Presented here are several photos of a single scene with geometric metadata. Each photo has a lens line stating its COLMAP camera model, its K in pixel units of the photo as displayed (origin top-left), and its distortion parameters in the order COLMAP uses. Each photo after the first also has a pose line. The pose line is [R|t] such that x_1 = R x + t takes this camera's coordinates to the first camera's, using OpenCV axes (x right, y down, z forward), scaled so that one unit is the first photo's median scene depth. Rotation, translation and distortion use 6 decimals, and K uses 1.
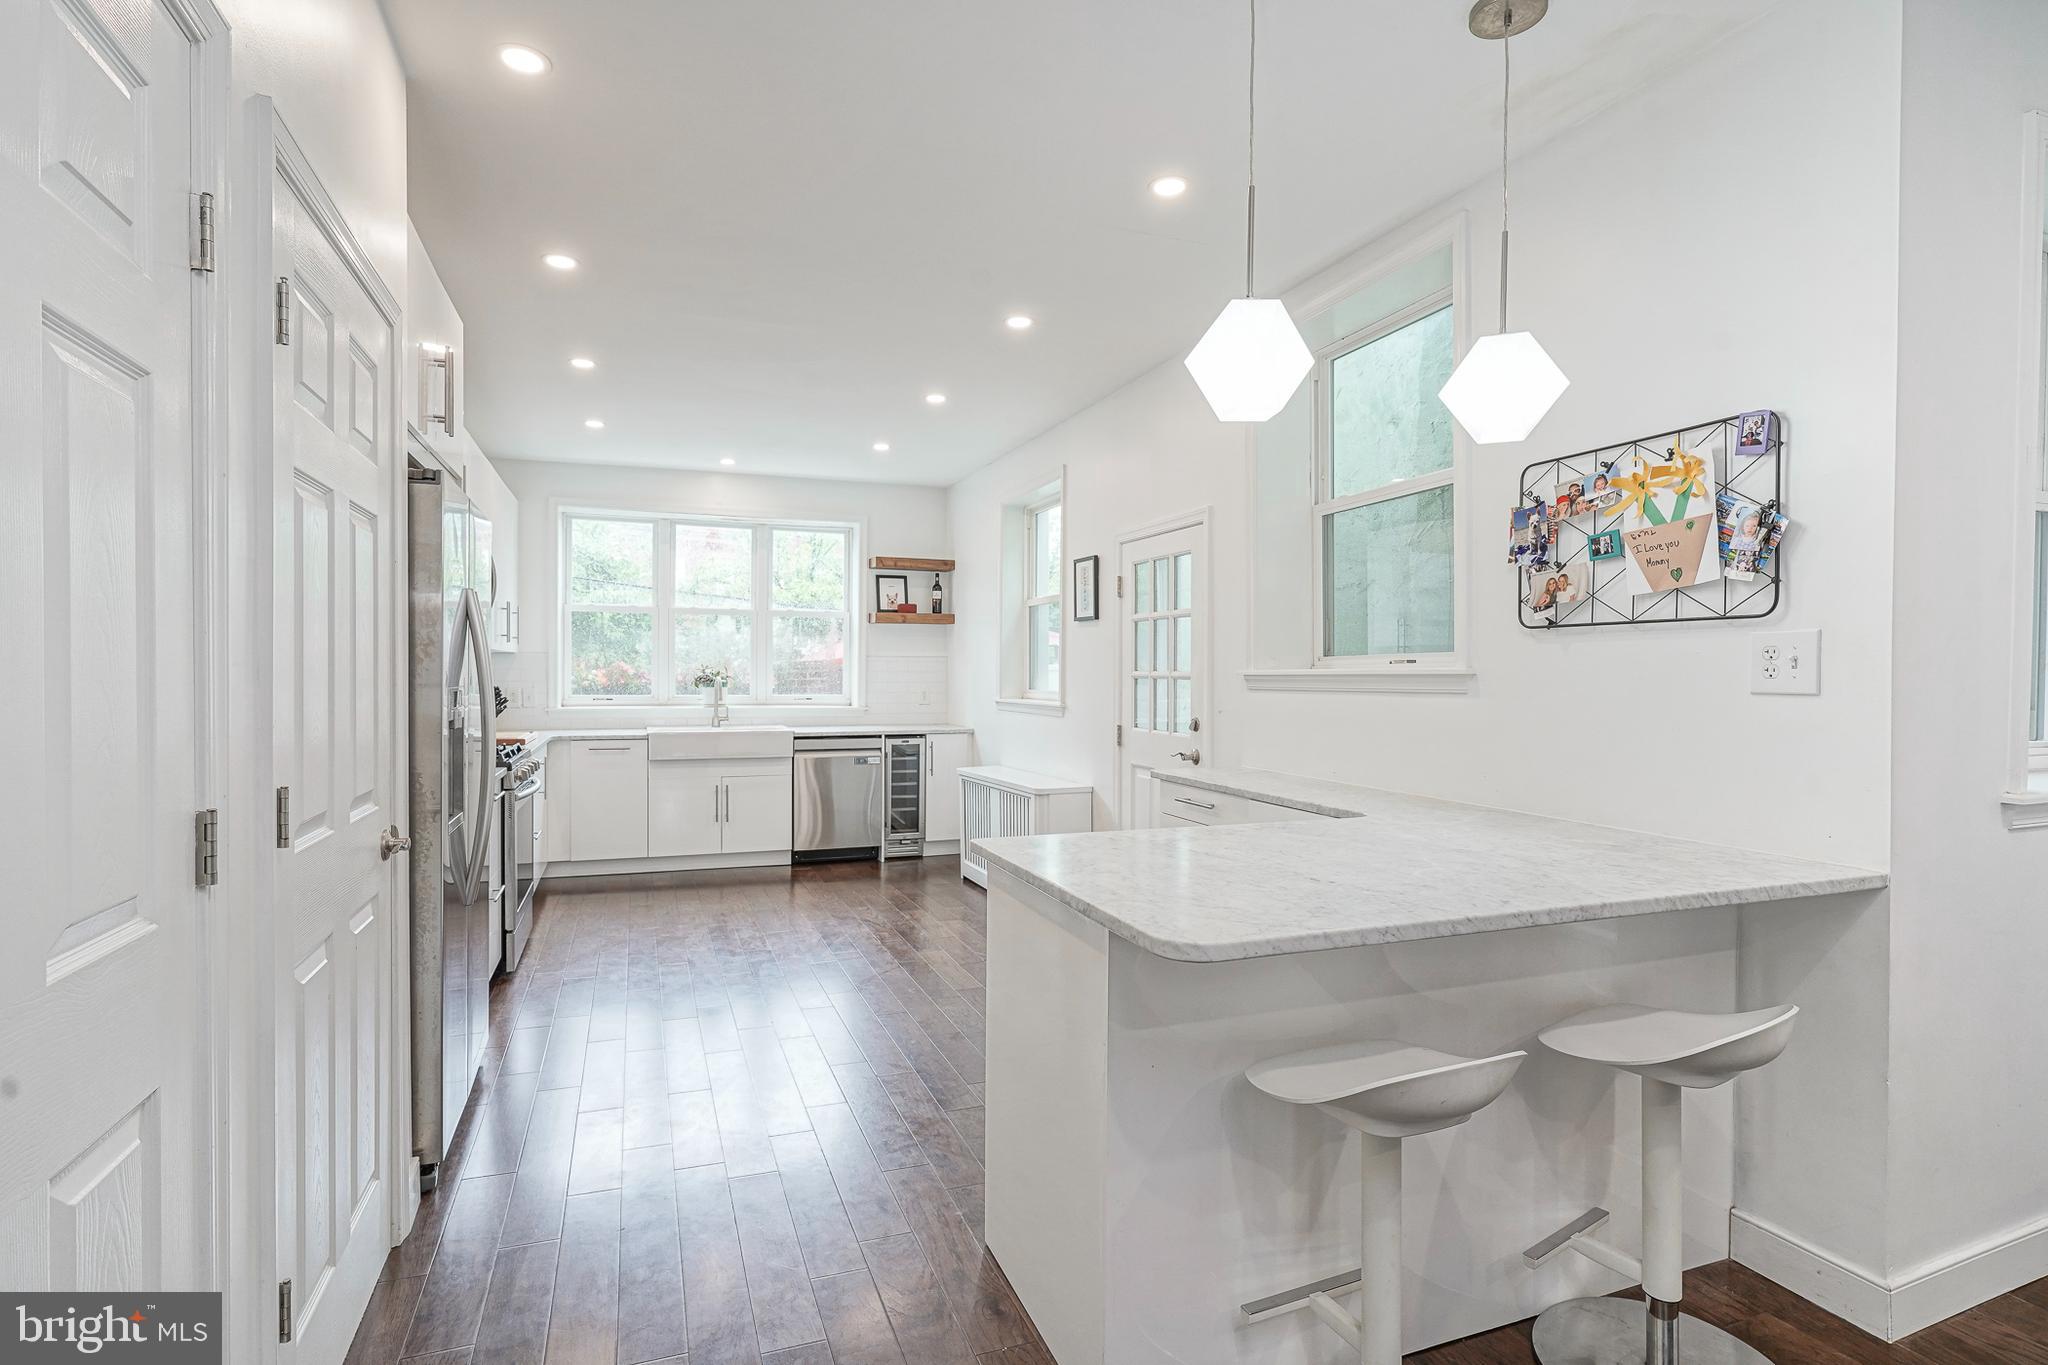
lens RADIAL K [[993.3, 0, 1025.6], [0, 993.3, 680.8], [0, 0, 1]] dist [-0.002685, 0.001620]
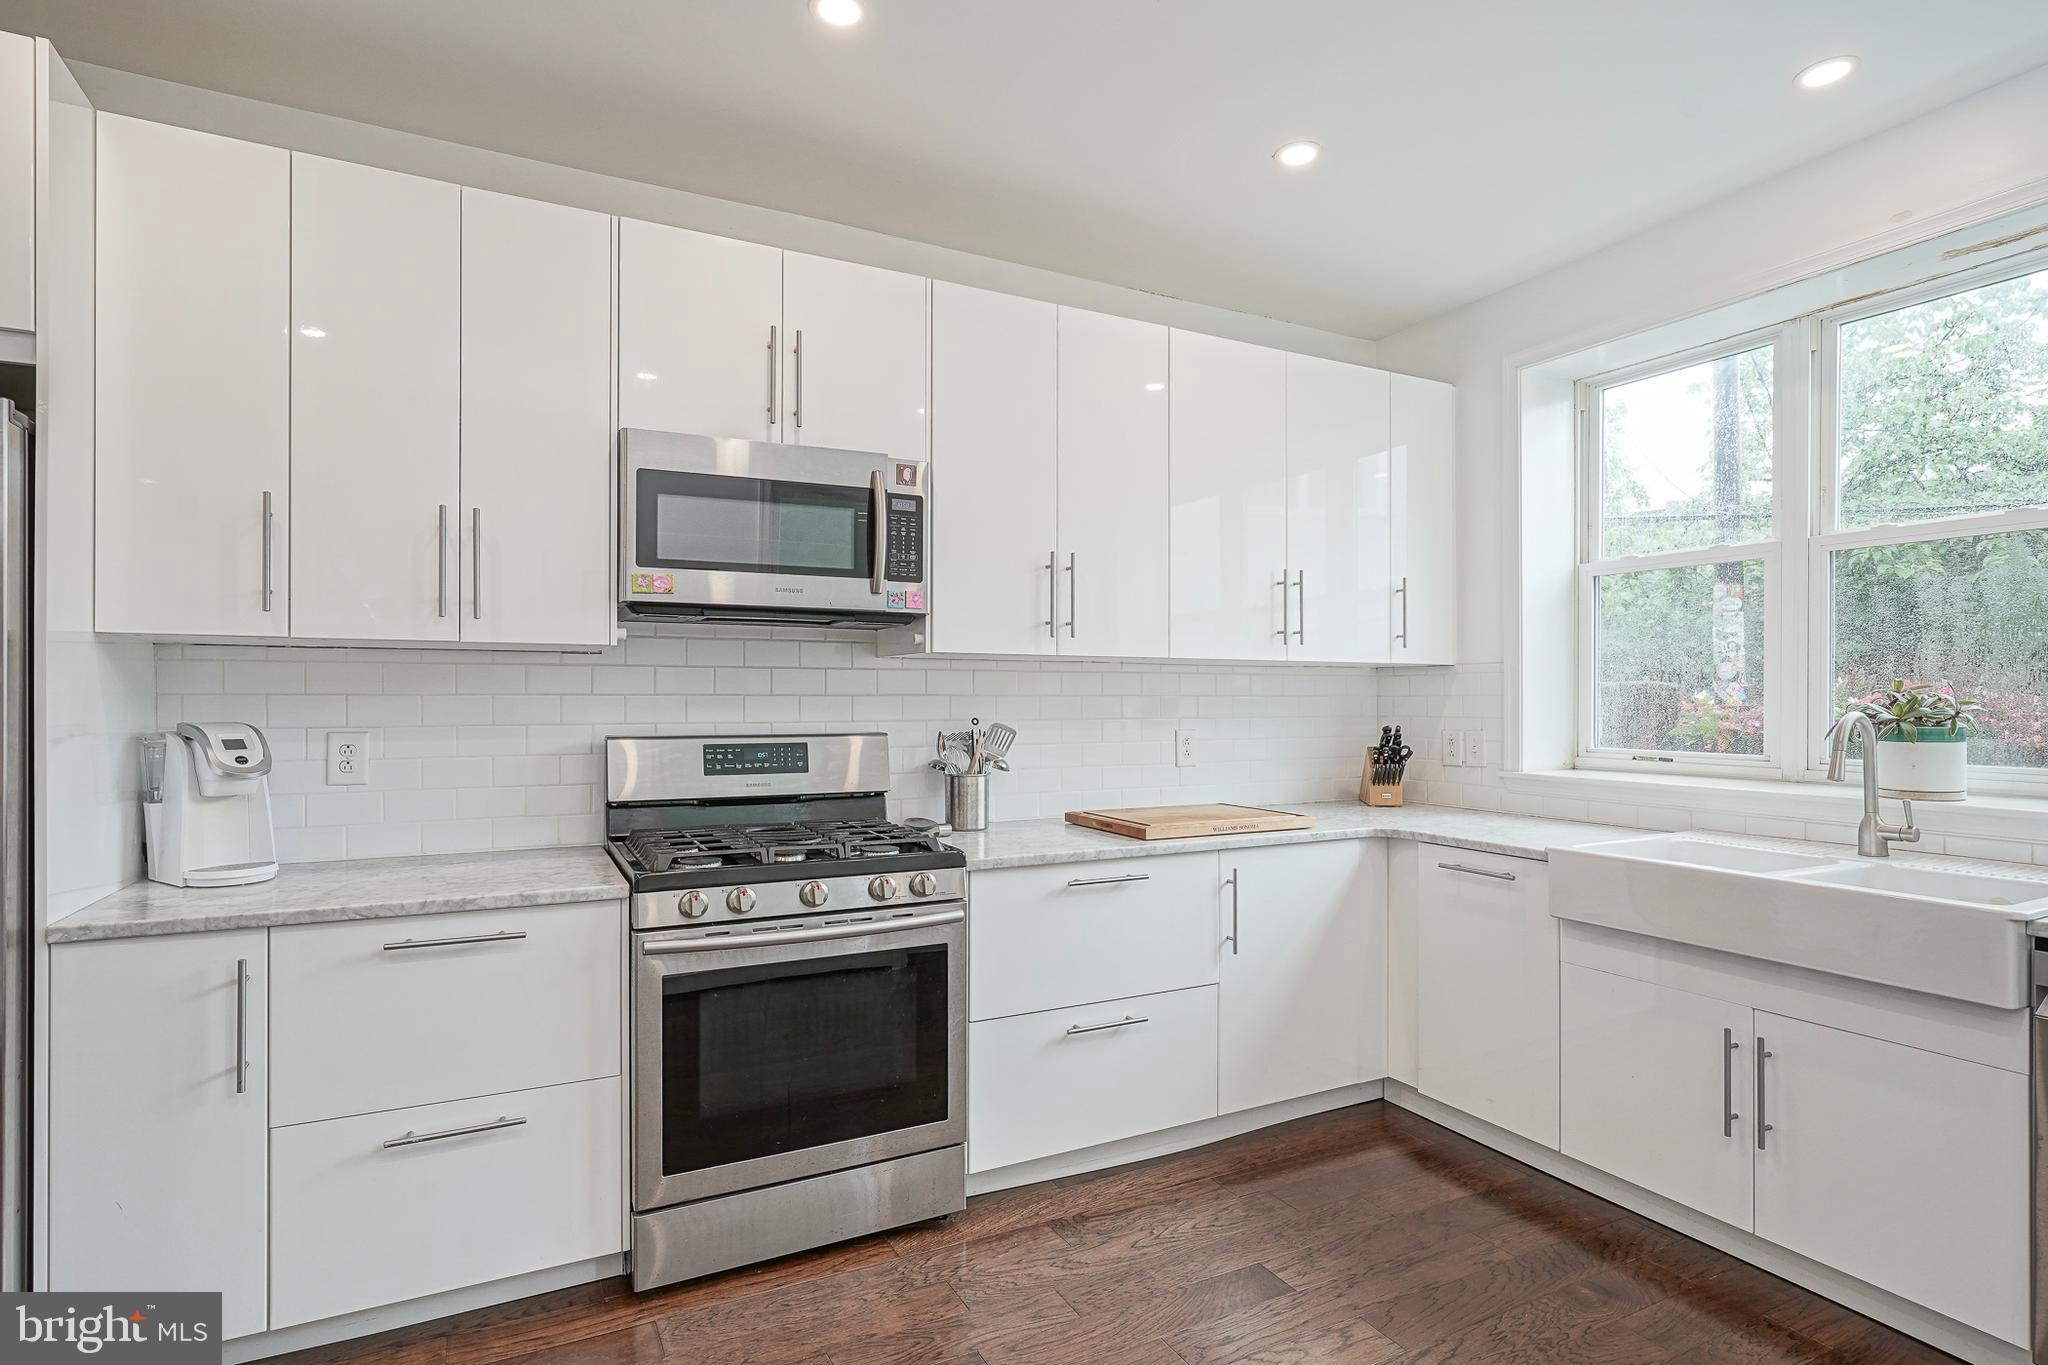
lens RADIAL K [[1014.3, 0, 1026.0], [0, 1014.3, 700.2], [0, 0, 1]] dist [-0.004398, 0.002555]
pose [[0.108582, -0.004281, -0.994078, 0.010635], [-0.009185, 0.999944, -0.005310, -0.003620], [0.994045, 0.009707, 0.108536, 0.663673]]
